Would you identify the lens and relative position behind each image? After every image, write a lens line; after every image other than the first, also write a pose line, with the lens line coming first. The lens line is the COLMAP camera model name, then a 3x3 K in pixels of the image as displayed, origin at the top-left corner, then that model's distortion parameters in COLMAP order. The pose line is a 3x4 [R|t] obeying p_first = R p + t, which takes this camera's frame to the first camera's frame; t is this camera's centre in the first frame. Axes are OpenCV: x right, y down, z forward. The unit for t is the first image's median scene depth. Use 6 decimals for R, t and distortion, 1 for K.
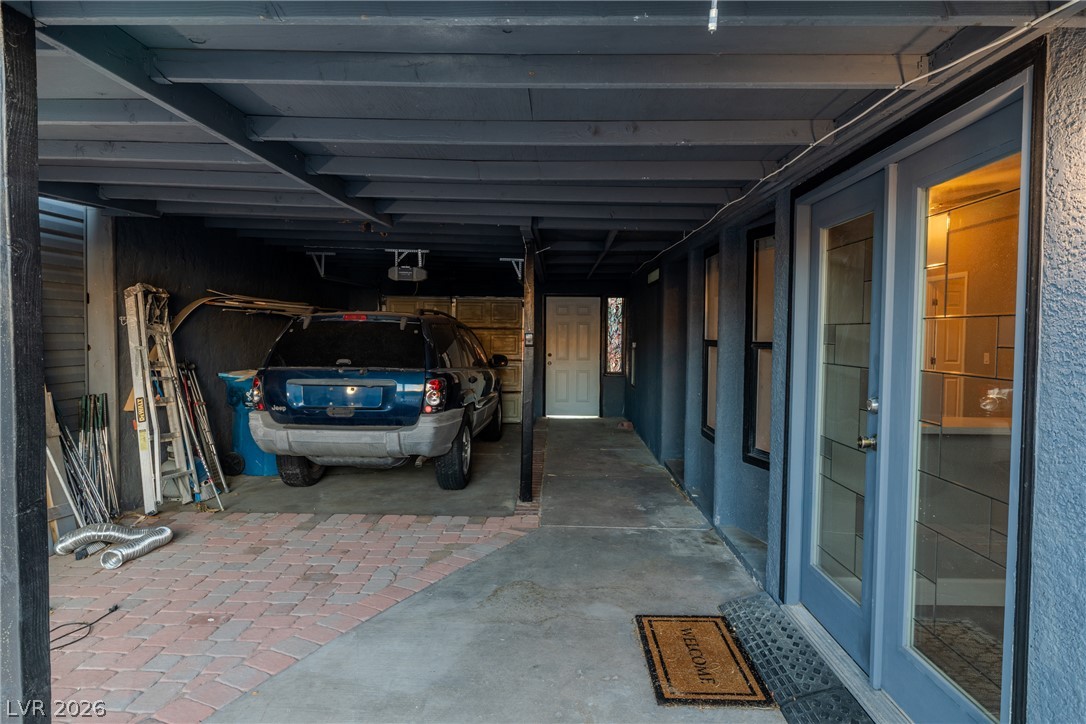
lens RADIAL K [[621.2, 0, 542.2], [0, 621.2, 360.3], [0, 0, 1]] dist [0.001505, 0.000074]
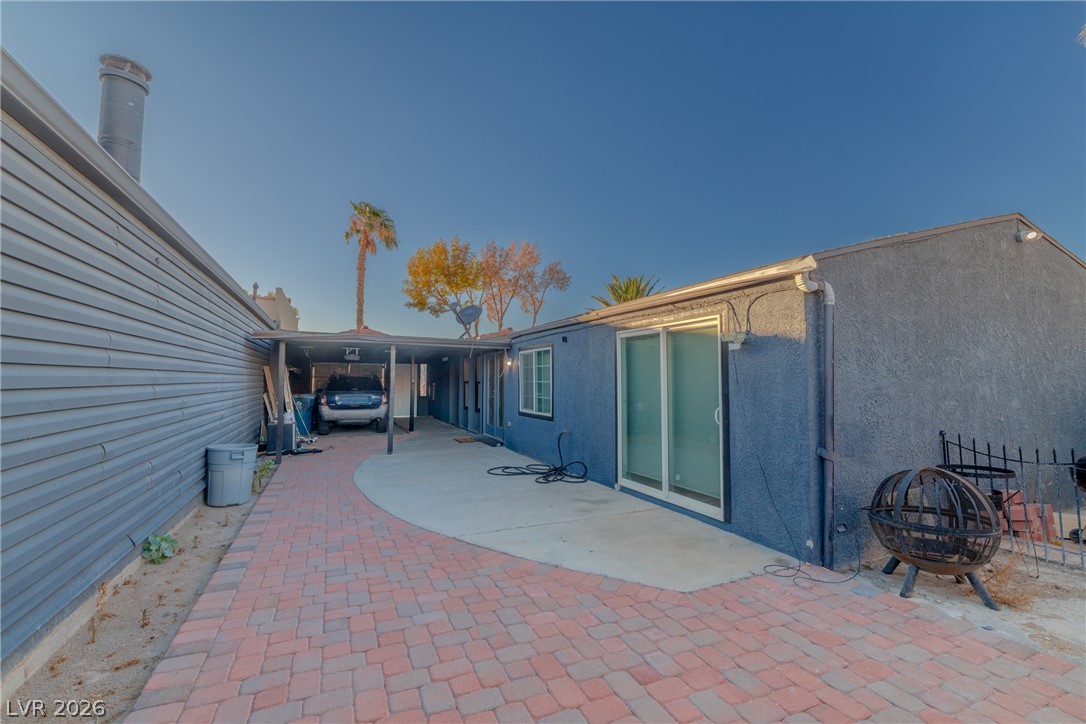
lens RADIAL K [[468.1, 0, 536.7], [0, 468.1, 359.3], [0, 0, 1]] dist [-0.002700, 0.000133]
pose [[0.906618, 0.010704, 0.421816, -0.484054], [0.024112, 0.996730, -0.077118, 0.056464], [-0.421263, 0.080087, 0.903396, -1.572626]]
